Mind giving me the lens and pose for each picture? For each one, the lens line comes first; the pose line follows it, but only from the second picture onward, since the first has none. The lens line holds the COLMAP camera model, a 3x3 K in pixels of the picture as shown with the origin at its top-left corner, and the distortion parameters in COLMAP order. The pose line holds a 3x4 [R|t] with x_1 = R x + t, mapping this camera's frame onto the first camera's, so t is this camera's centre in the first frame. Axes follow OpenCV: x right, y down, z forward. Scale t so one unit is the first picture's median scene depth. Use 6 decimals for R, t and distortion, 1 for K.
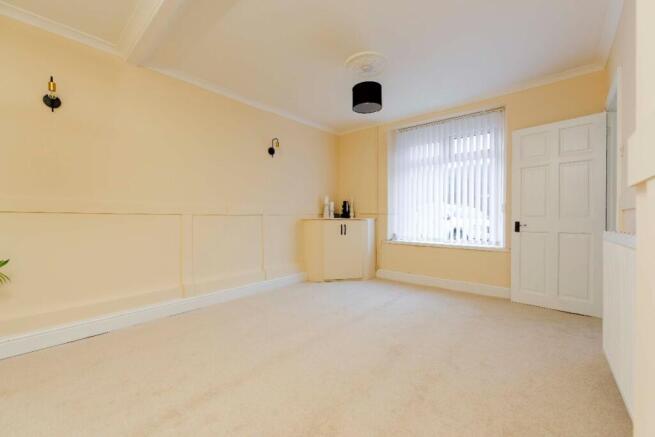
lens RADIAL K [[252.6, 0, 327.5], [0, 252.6, 218.5], [0, 0, 1]] dist [-0.001040, 0.000021]
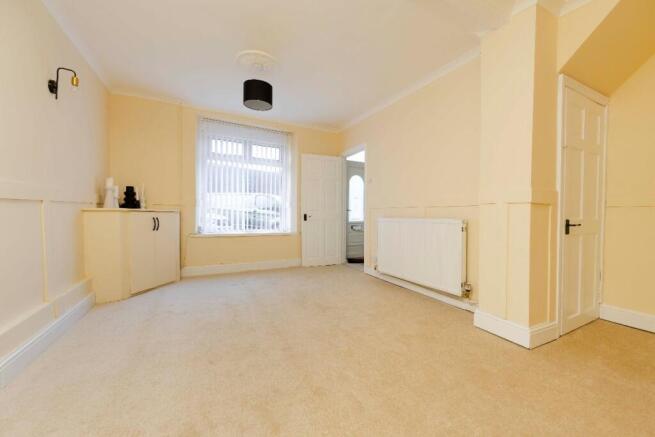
lens RADIAL K [[252.6, 0, 327.5], [0, 252.6, 218.5], [0, 0, 1]] dist [-0.001040, 0.000021]
pose [[0.404791, -0.010782, 0.914346, -0.414451], [-0.007432, 0.999859, 0.015081, 0.011110], [-0.914379, -0.012900, 0.404654, 0.181660]]
